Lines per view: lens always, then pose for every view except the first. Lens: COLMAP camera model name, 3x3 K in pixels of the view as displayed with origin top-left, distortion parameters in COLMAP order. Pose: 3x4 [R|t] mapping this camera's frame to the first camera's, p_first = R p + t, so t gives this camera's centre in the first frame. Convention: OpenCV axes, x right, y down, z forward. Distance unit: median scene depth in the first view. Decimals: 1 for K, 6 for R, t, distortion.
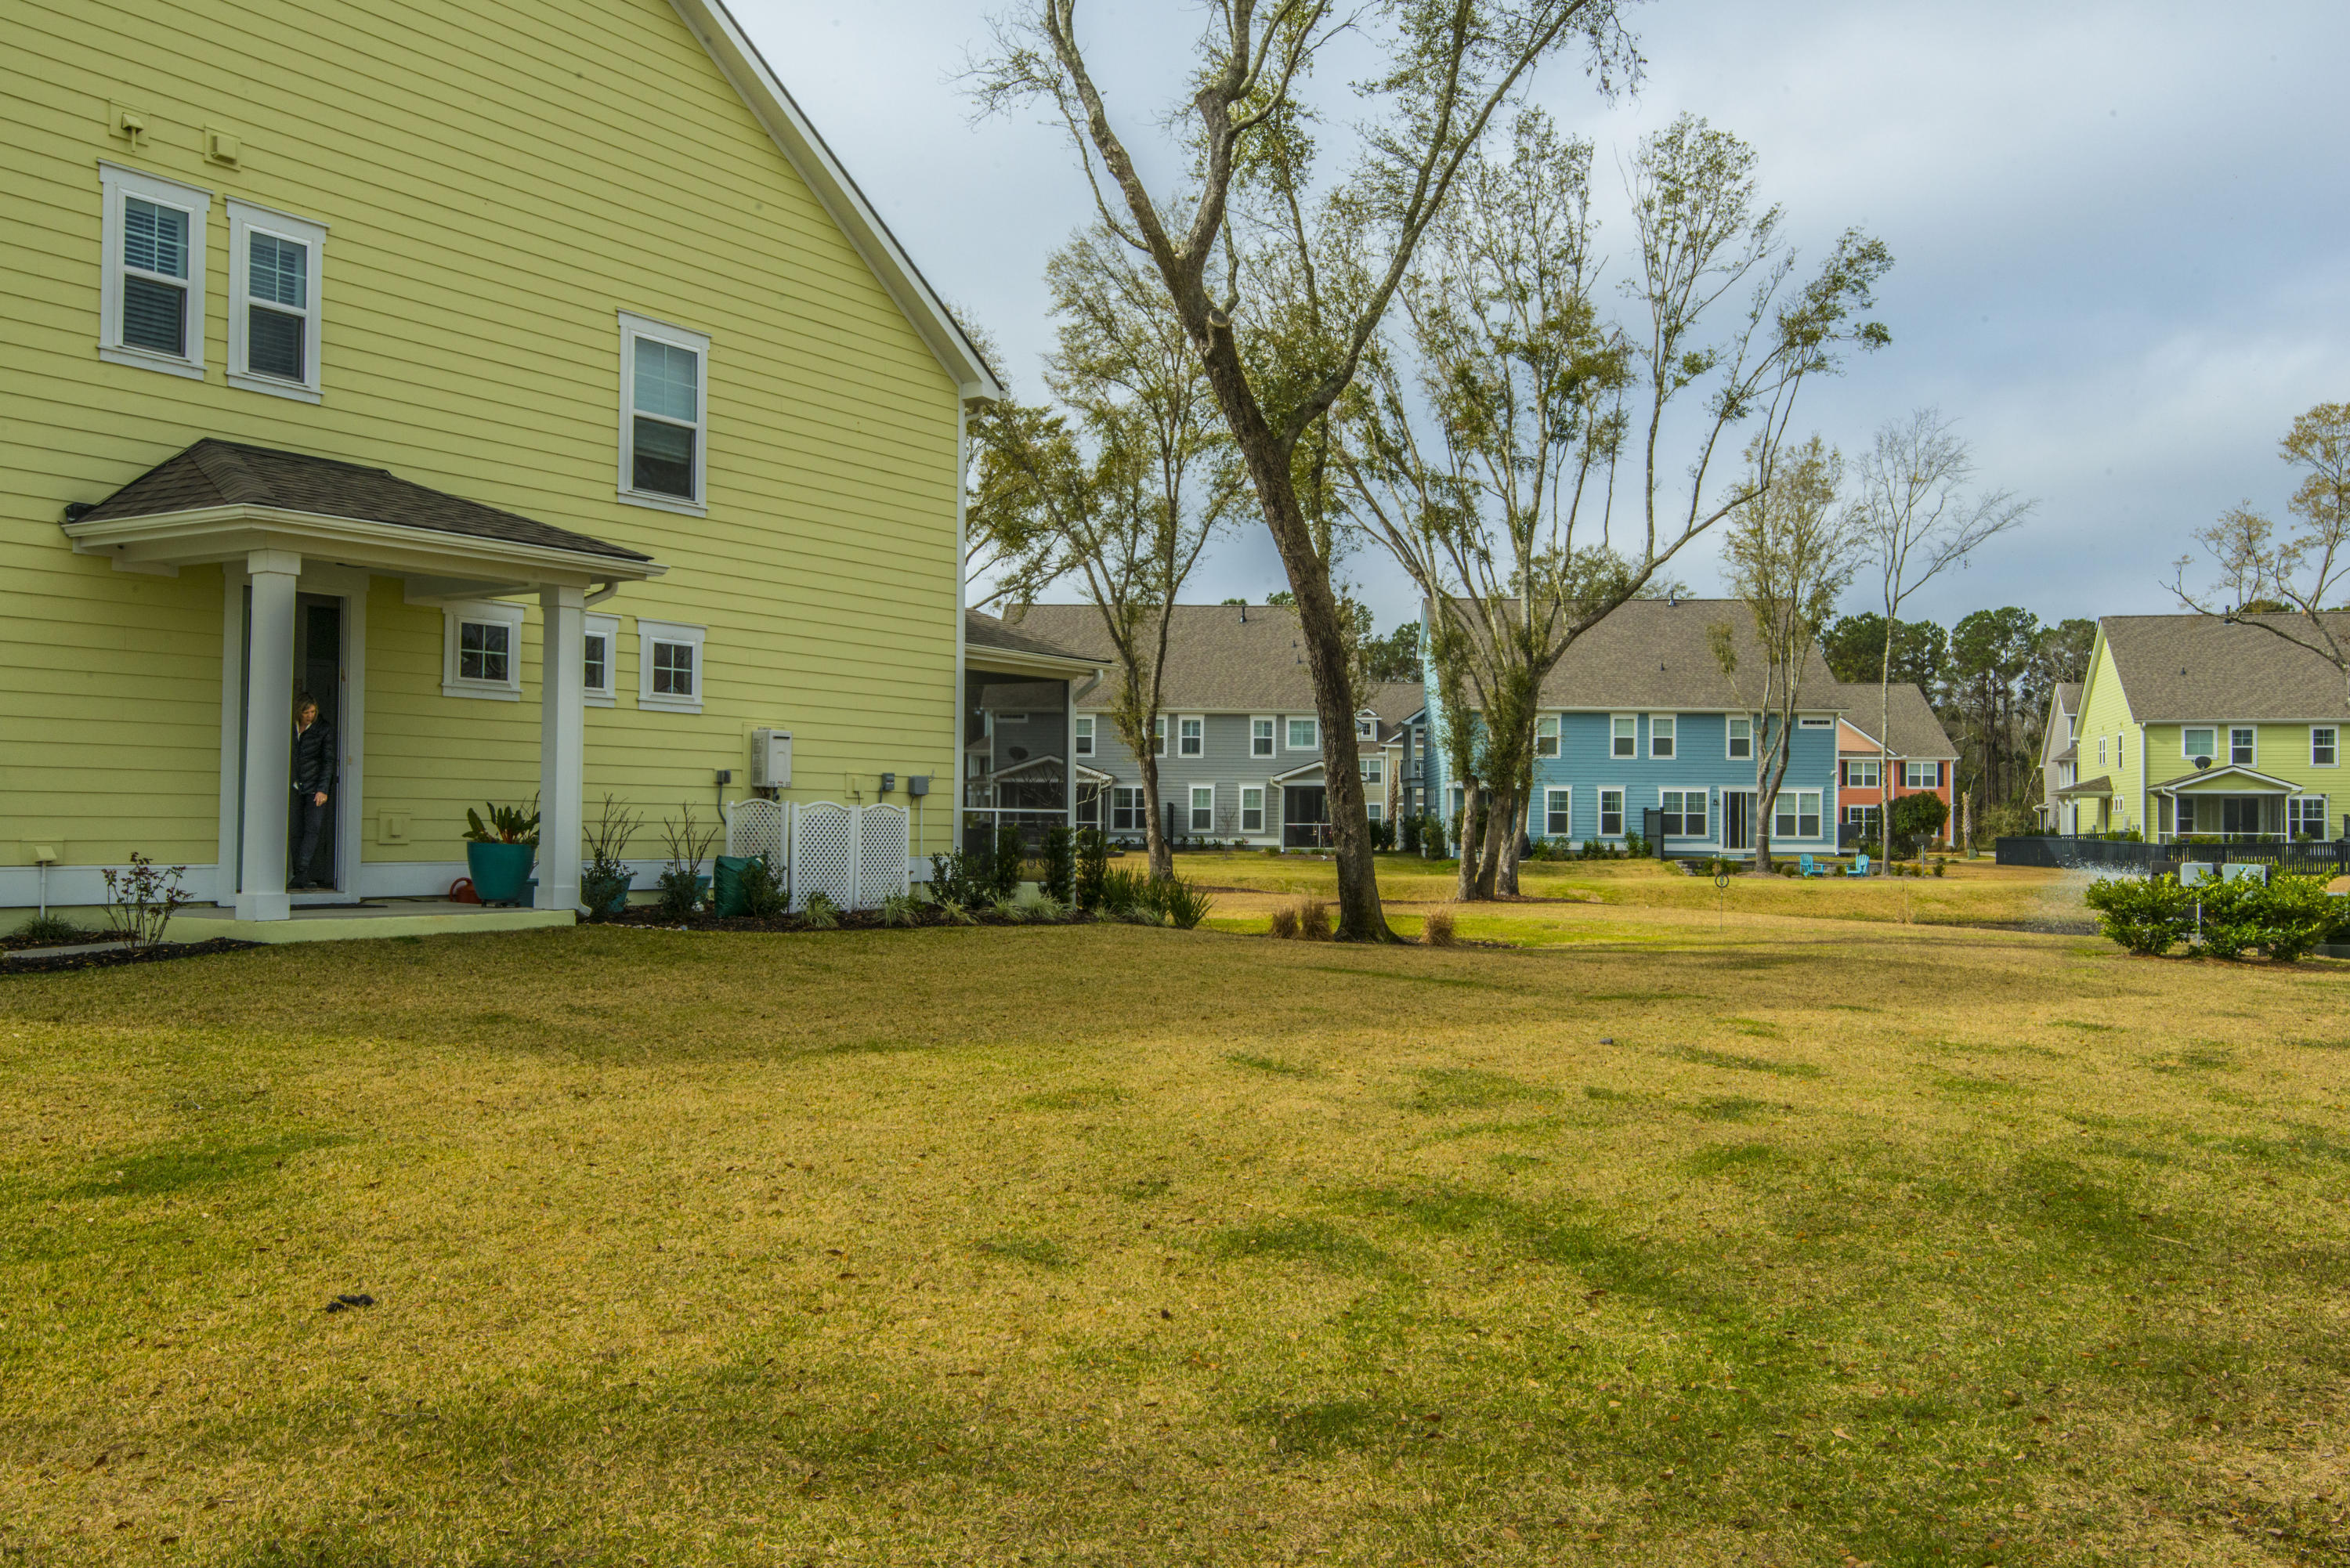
lens RADIAL K [[1930.1, 0, 1184.2], [0, 1930.1, 773.1], [0, 0, 1]] dist [0.045730, -0.046051]
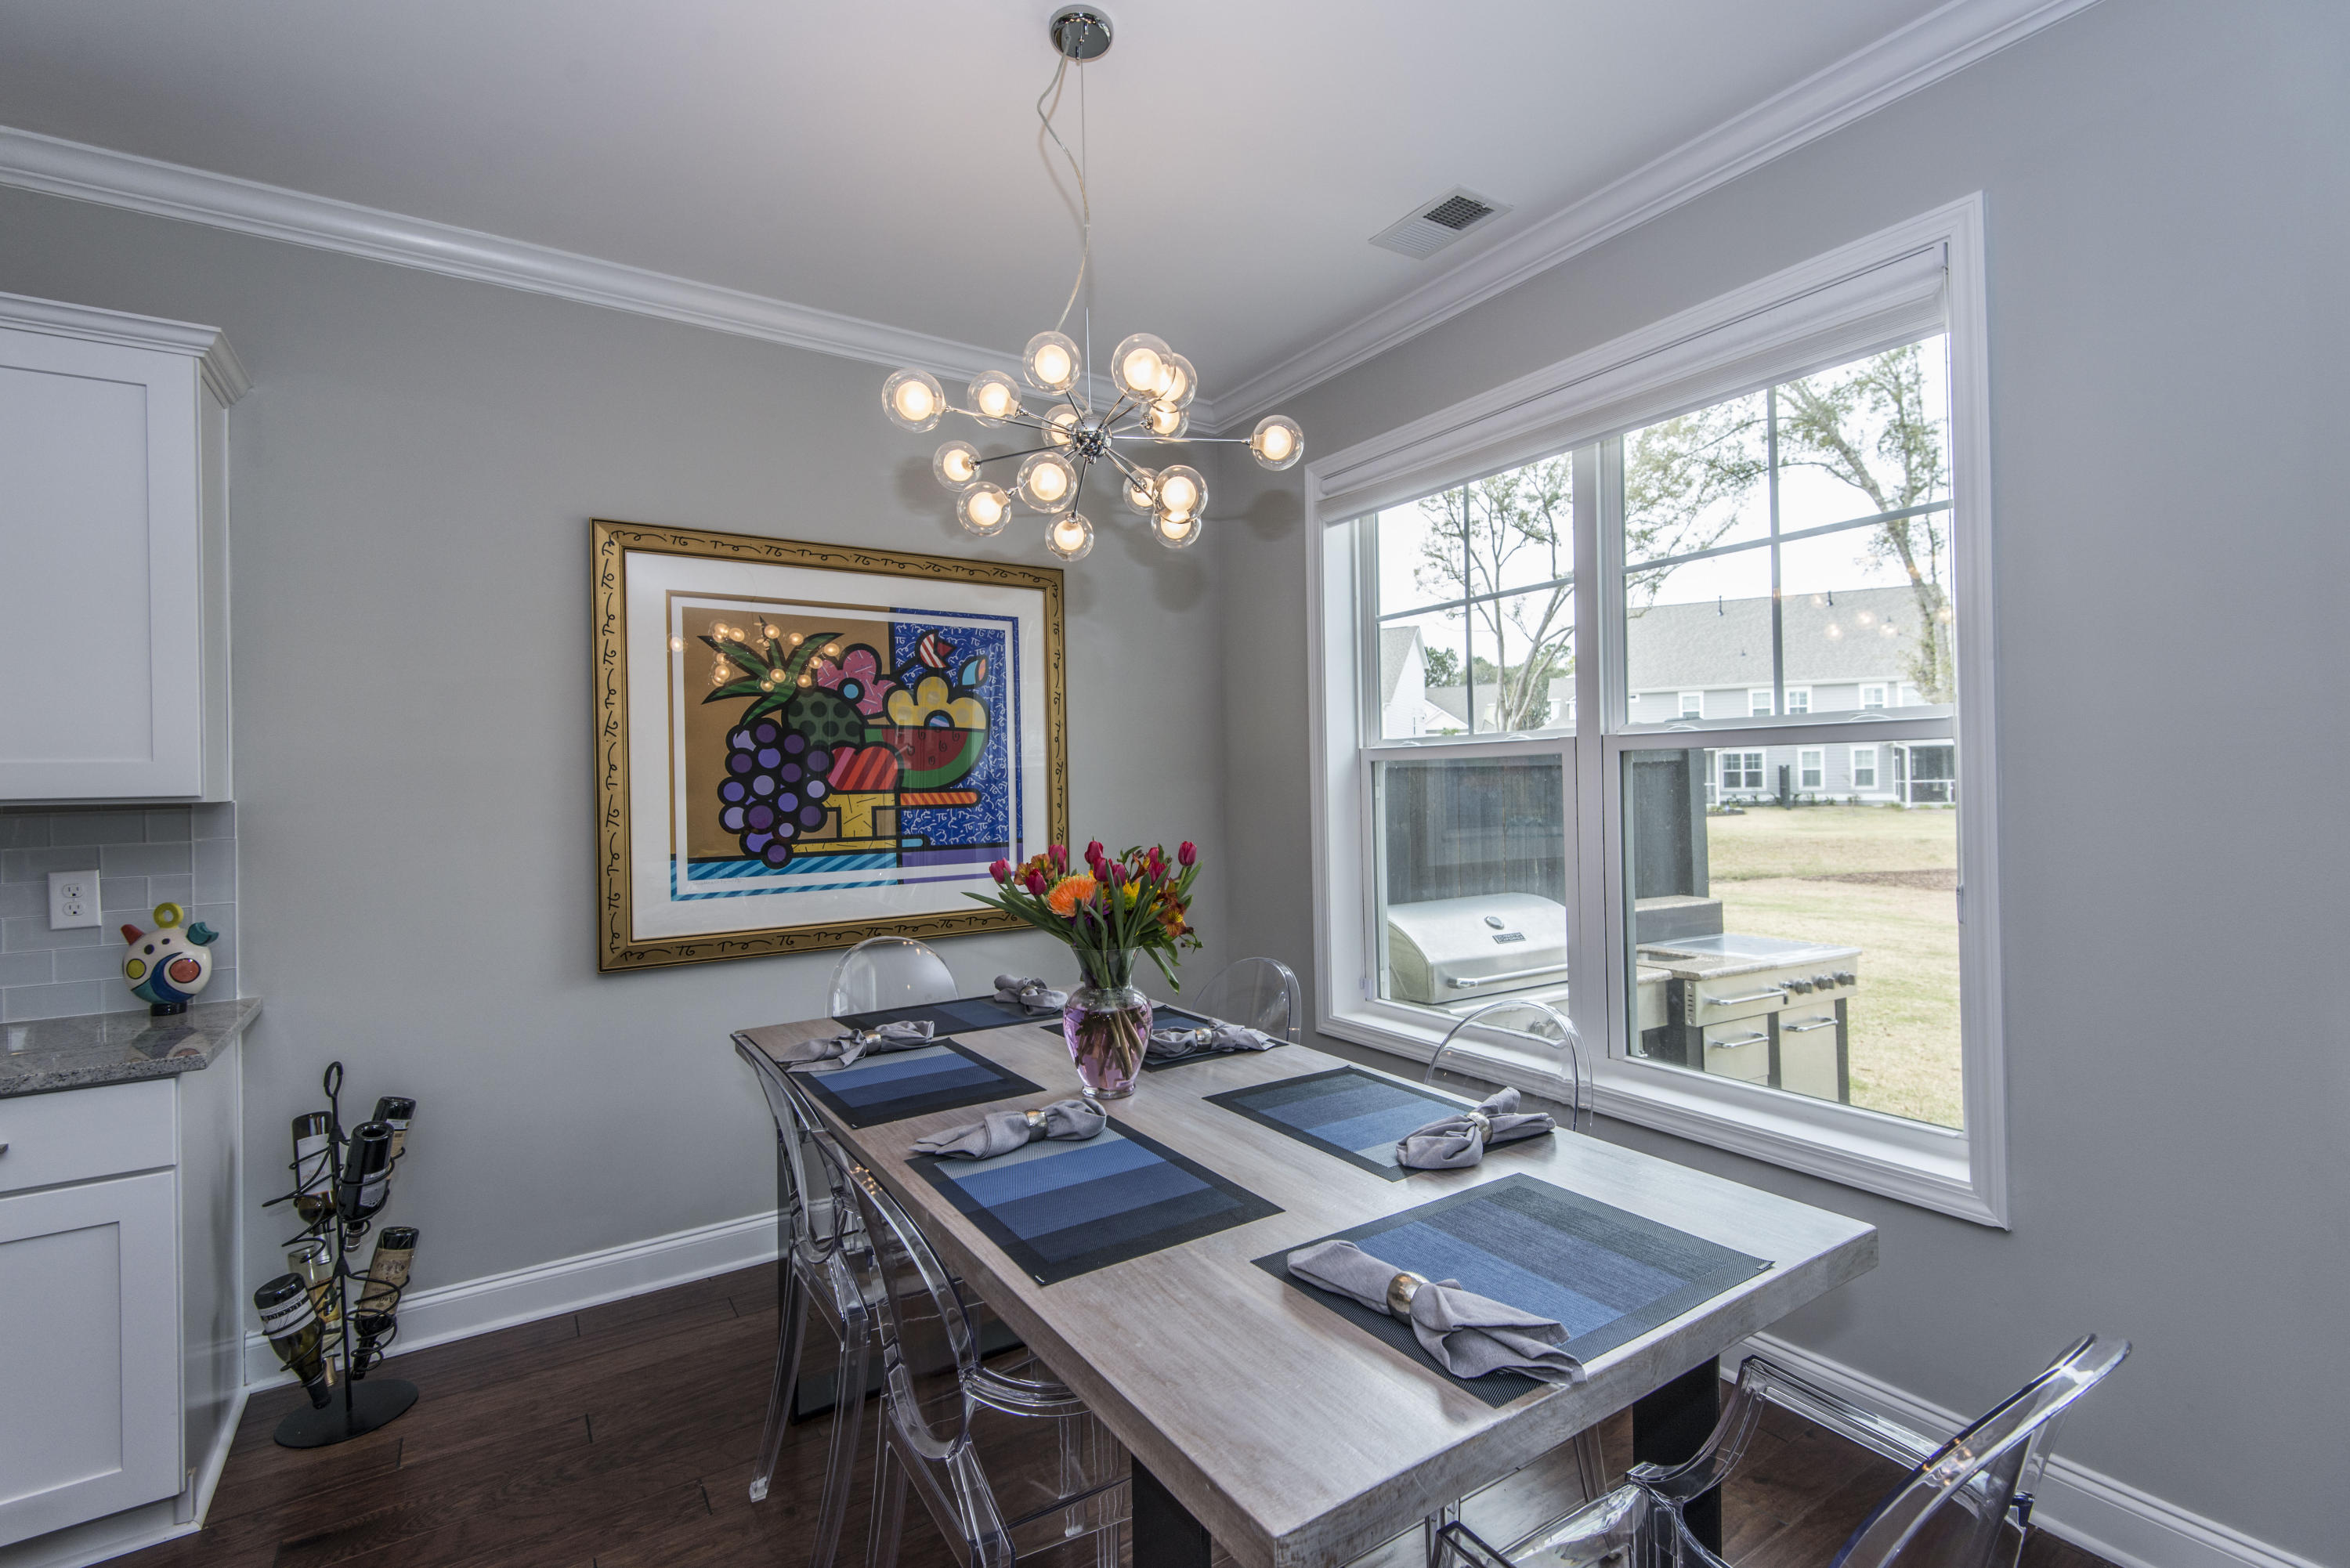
lens RADIAL K [[1056.4, 0, 1178.8], [0, 1056.4, 774.1], [0, 0, 1]] dist [0.017831, -0.012204]
pose [[0.923683, -0.030988, -0.381903, -0.114321], [0.039404, 0.999122, 0.014233, -0.002302], [0.381127, -0.028196, 0.924093, 0.345116]]
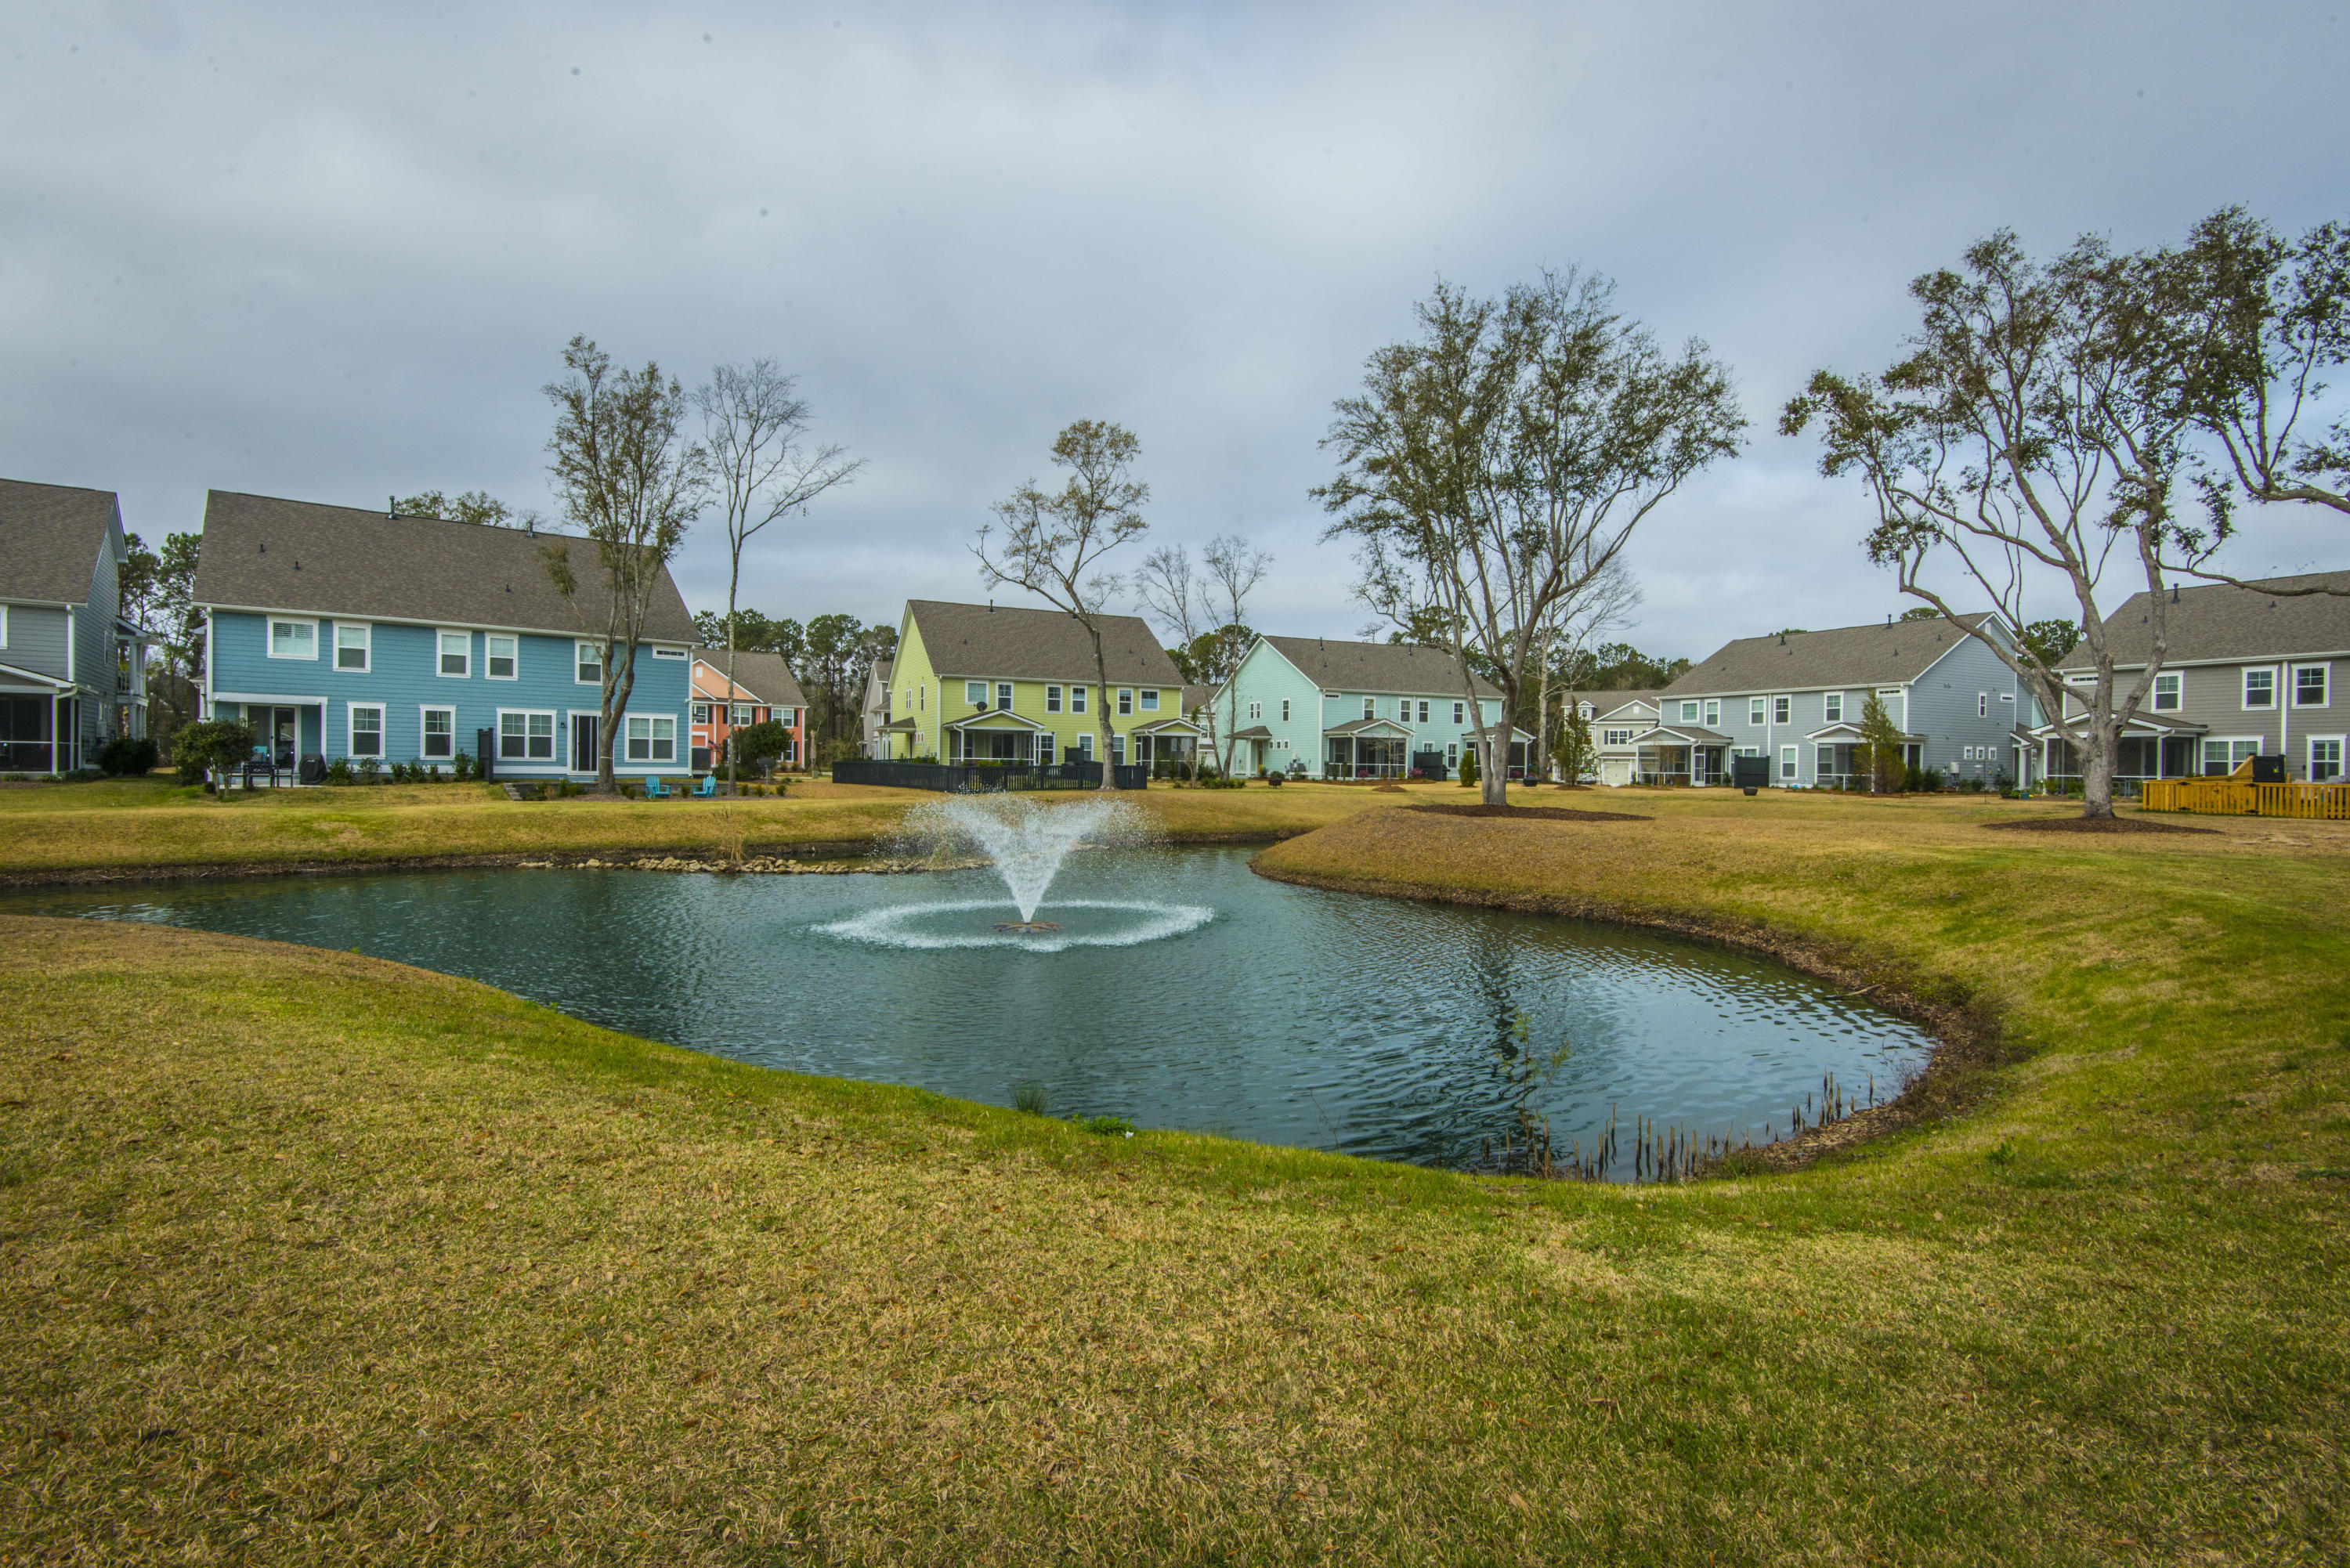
lens RADIAL K [[1056.4, 0, 1180.2], [0, 1056.4, 794.5], [0, 0, 1]] dist [0.017831, -0.012204]
pose [[0.758223, -0.016849, 0.651778, 0.181701], [-0.023230, 0.998333, 0.052831, 0.016676], [-0.651581, -0.055198, 0.756568, 0.428737]]
